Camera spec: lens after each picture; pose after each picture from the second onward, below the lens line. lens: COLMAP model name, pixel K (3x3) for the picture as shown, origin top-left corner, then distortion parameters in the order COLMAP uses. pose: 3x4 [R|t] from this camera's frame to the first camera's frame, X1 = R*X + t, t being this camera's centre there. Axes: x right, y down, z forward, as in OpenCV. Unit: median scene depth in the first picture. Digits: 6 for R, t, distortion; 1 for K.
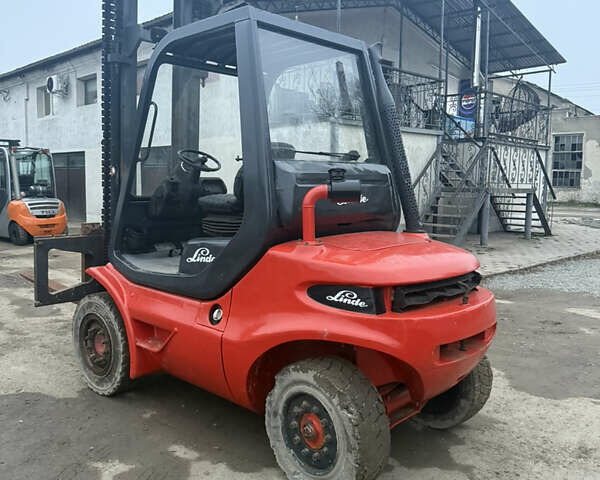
lens RADIAL K [[540.3, 0, 297.0], [0, 540.3, 234.3], [0, 0, 1]] dist [0.106962, -0.171663]
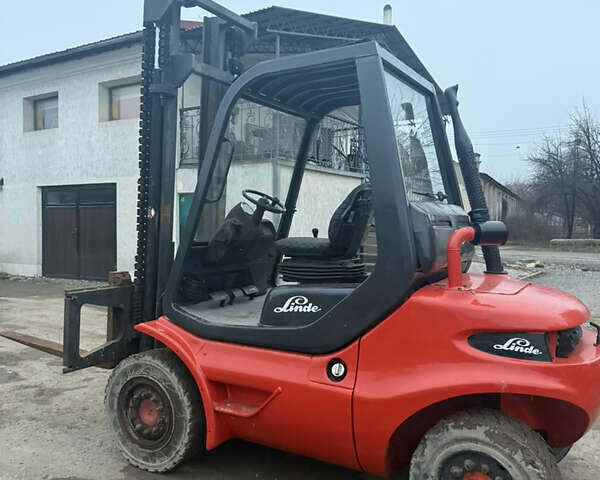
lens RADIAL K [[540.3, 0, 294.8], [0, 540.3, 239.5], [0, 0, 1]] dist [0.106962, -0.171663]
pose [[0.975137, -0.012242, 0.221264, -0.364344], [0.026333, 0.997800, -0.060846, -0.014605], [-0.220033, 0.065160, 0.973314, 0.099893]]
